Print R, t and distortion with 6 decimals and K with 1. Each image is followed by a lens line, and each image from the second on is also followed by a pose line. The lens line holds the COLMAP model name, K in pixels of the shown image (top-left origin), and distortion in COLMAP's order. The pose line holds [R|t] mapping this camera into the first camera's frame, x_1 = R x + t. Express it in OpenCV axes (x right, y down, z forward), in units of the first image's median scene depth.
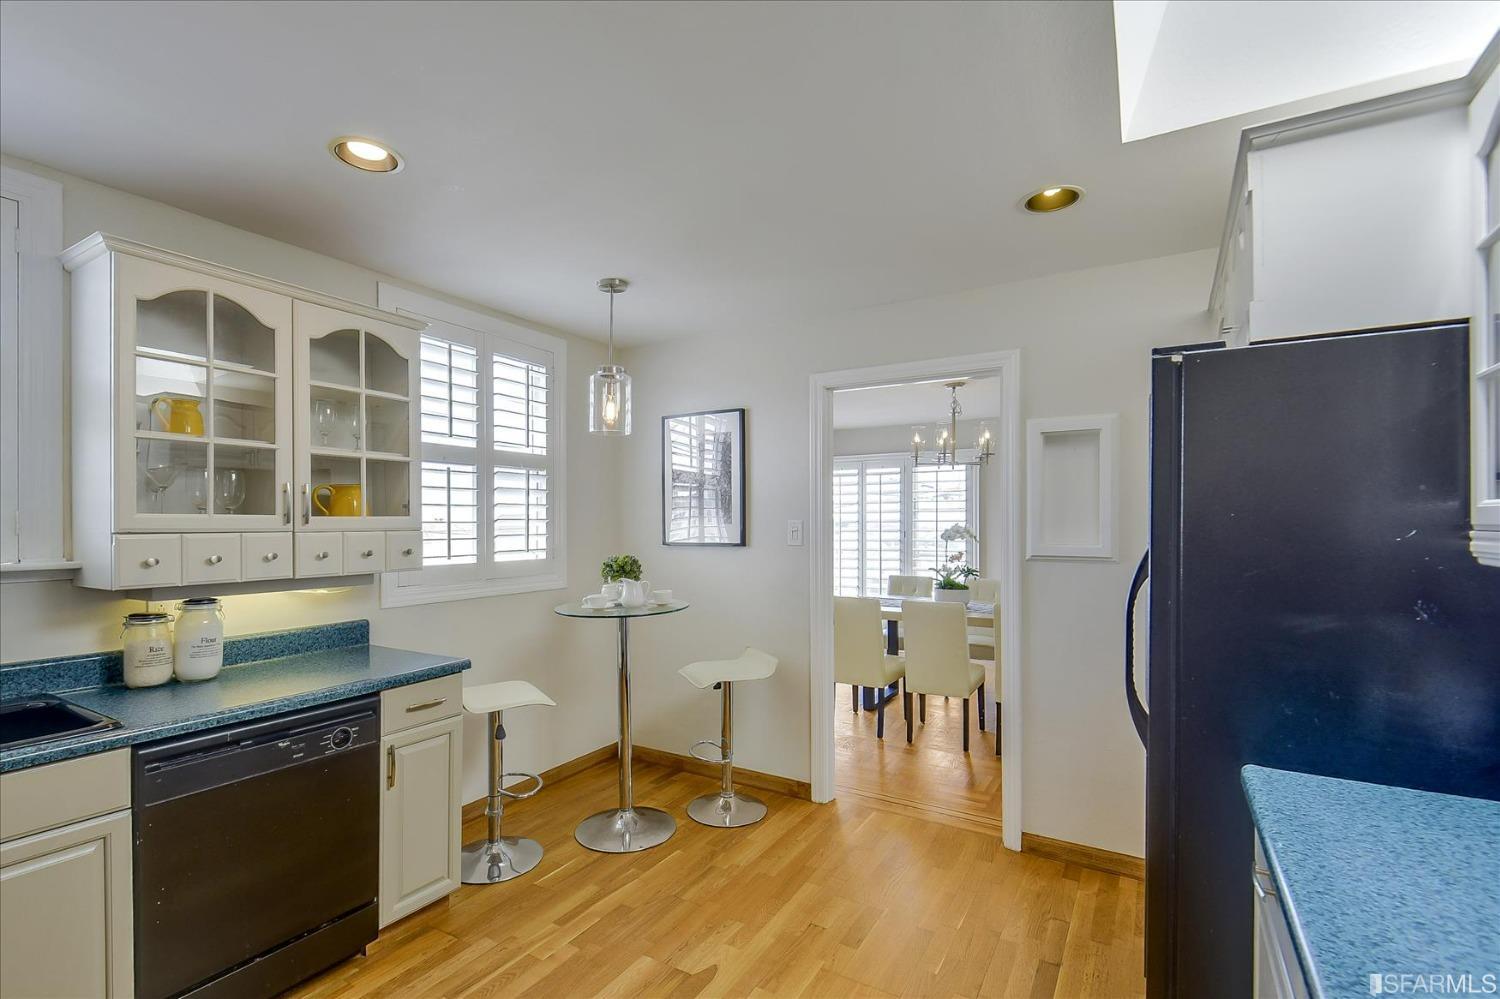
lens RADIAL K [[713.5, 0, 756.6], [0, 713.5, 525.0], [0, 0, 1]] dist [-0.005587, -0.002415]
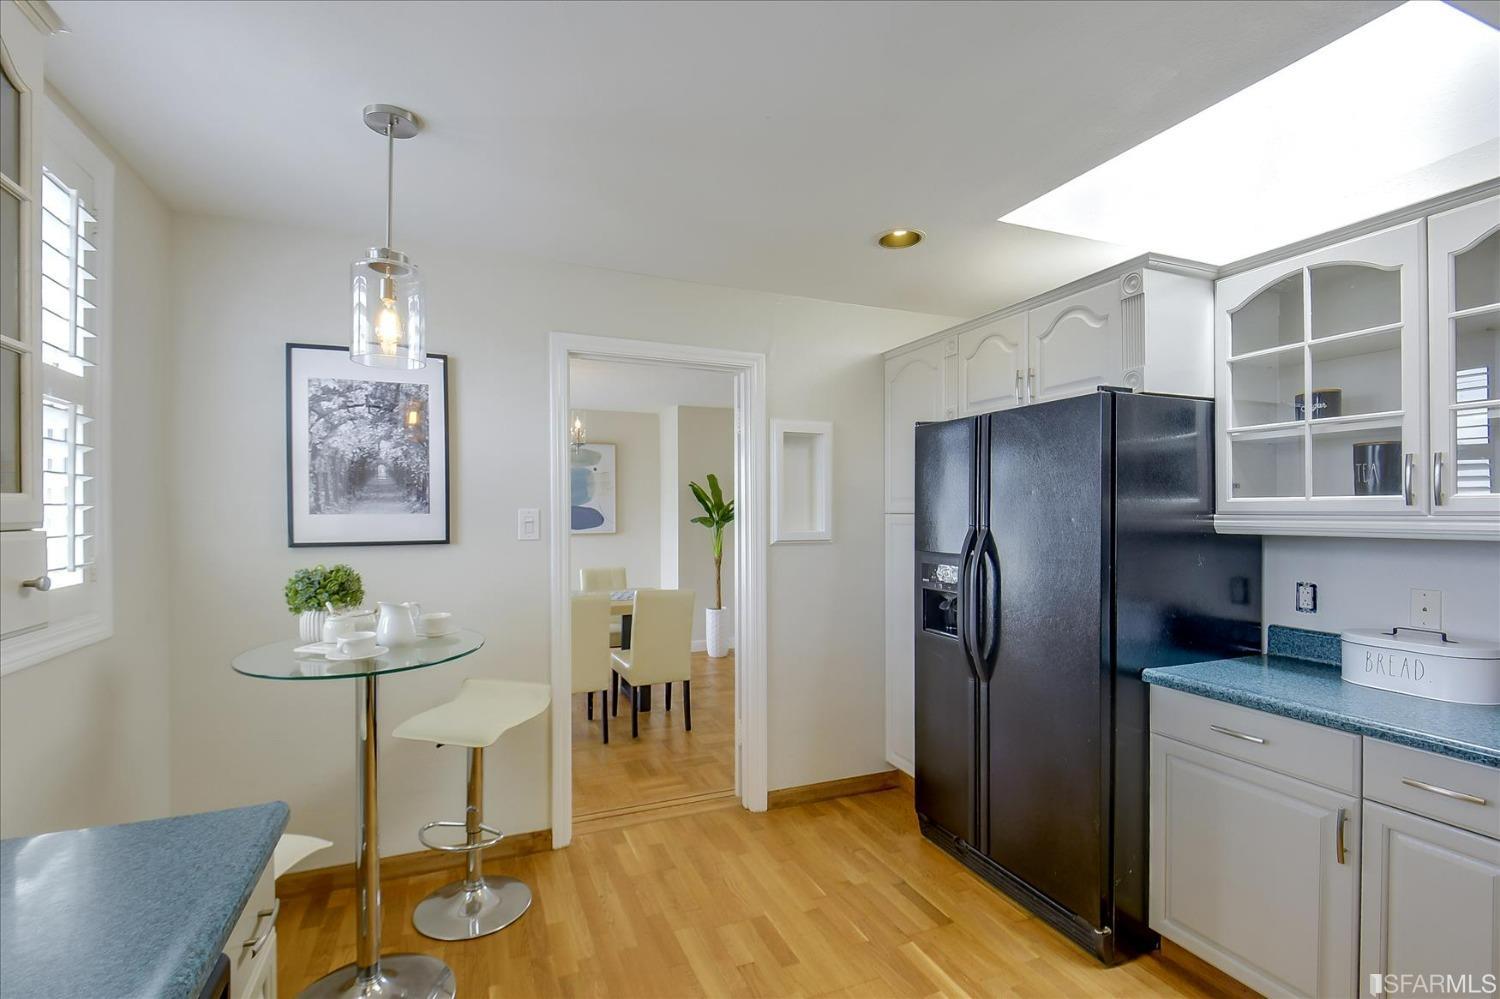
lens RADIAL K [[673.1, 0, 740.1], [0, 673.1, 517.6], [0, 0, 1]] dist [0.014719, -0.011191]
pose [[0.583276, -0.006261, 0.812250, -0.498867], [0.004910, 0.999979, 0.004183, 0.001376], [-0.812259, 0.001548, 0.583294, 0.426679]]
